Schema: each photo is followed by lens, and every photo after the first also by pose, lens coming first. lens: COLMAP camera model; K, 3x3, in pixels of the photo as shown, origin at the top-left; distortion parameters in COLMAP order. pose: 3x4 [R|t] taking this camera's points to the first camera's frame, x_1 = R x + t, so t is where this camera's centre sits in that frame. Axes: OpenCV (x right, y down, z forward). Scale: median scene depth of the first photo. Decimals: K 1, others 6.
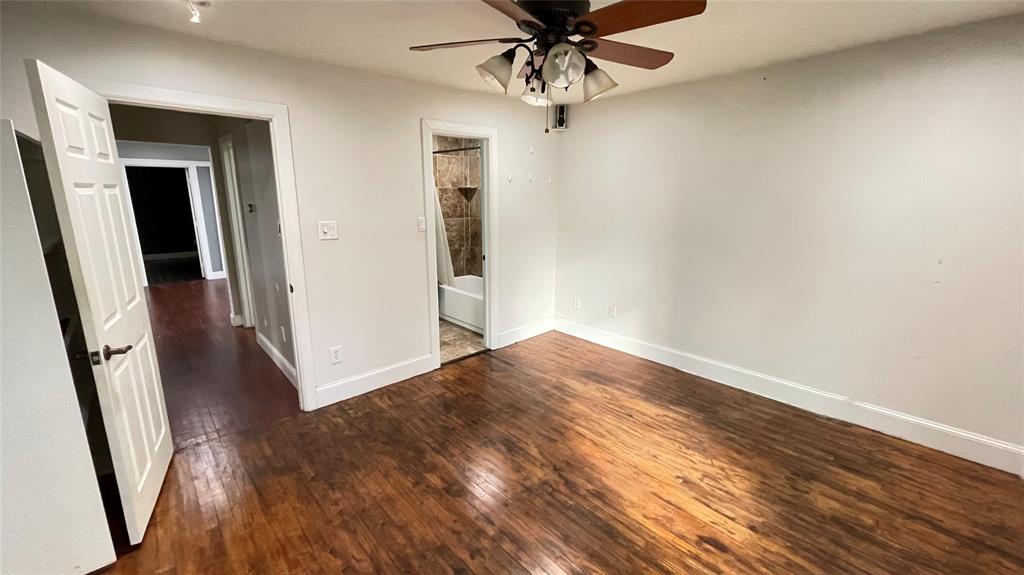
lens RADIAL K [[417.8, 0, 509.7], [0, 417.8, 283.1], [0, 0, 1]] dist [0.002362, -0.000338]
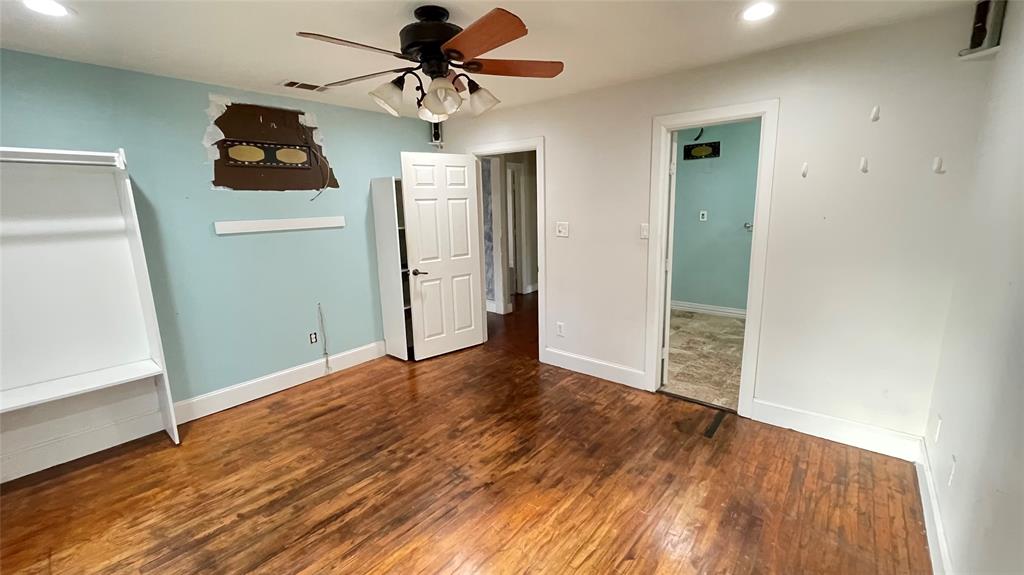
lens RADIAL K [[417.8, 0, 510.8], [0, 417.8, 284.9], [0, 0, 1]] dist [0.002362, -0.000338]
pose [[0.139670, 0.193518, -0.971104, 0.791224], [-0.188297, 0.968012, 0.165820, -0.142961], [0.972130, 0.159696, 0.171641, 0.660575]]
